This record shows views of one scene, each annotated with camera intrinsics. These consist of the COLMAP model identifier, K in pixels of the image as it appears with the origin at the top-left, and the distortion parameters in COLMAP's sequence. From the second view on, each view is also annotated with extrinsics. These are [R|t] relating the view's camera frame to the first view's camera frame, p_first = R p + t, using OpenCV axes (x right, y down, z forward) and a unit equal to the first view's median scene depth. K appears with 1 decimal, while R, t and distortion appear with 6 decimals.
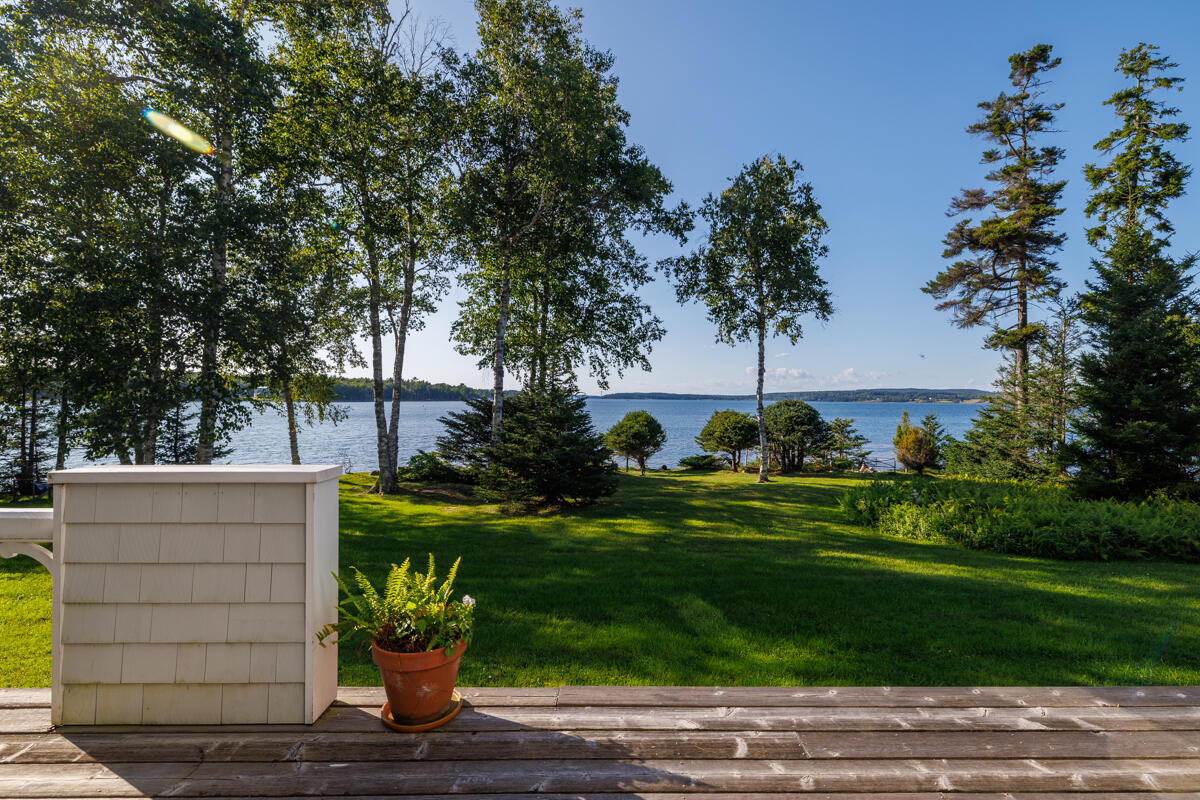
lens RADIAL K [[571.8, 0, 600.4], [0, 571.8, 396.2], [0, 0, 1]] dist [-0.005467, -0.000896]
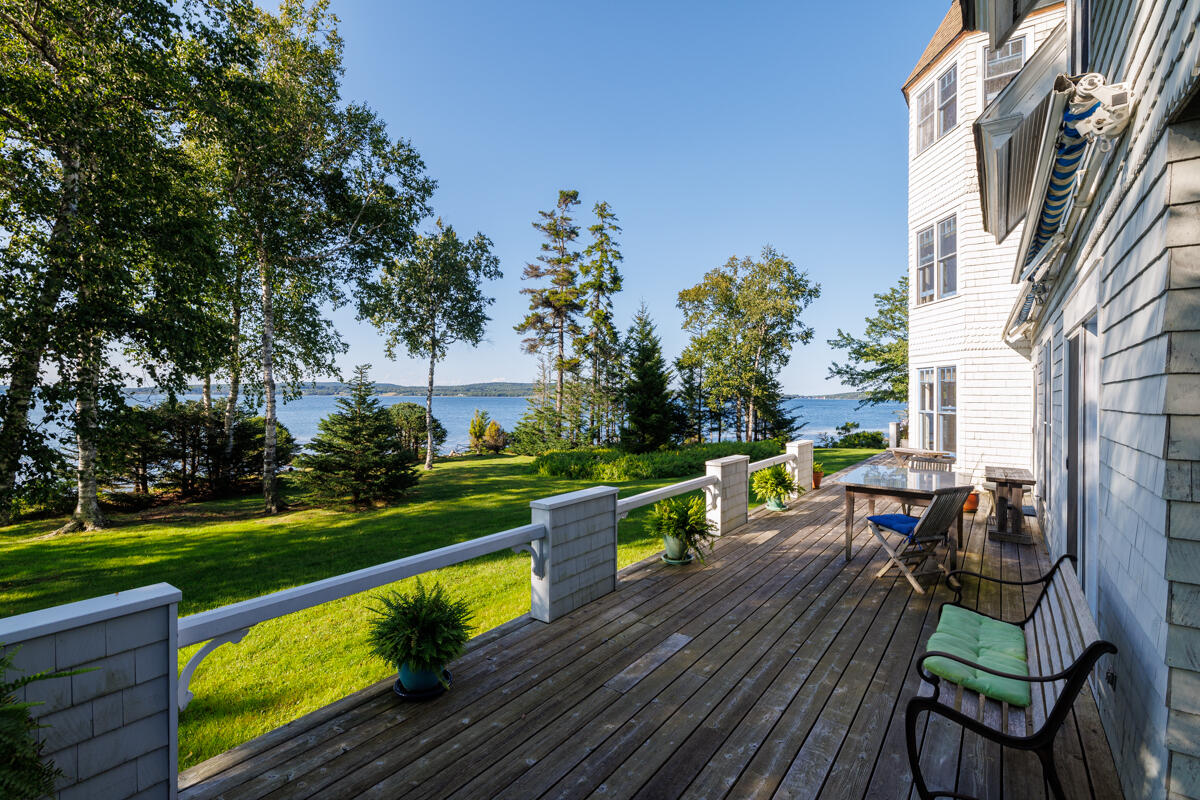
lens RADIAL K [[571.8, 0, 599.0], [0, 571.8, 398.7], [0, 0, 1]] dist [-0.005467, -0.000896]
pose [[0.587639, -0.015608, 0.808973, -0.531760], [0.001633, 0.999835, 0.018104, -0.031118], [-0.809122, -0.009318, 0.587567, -0.054262]]
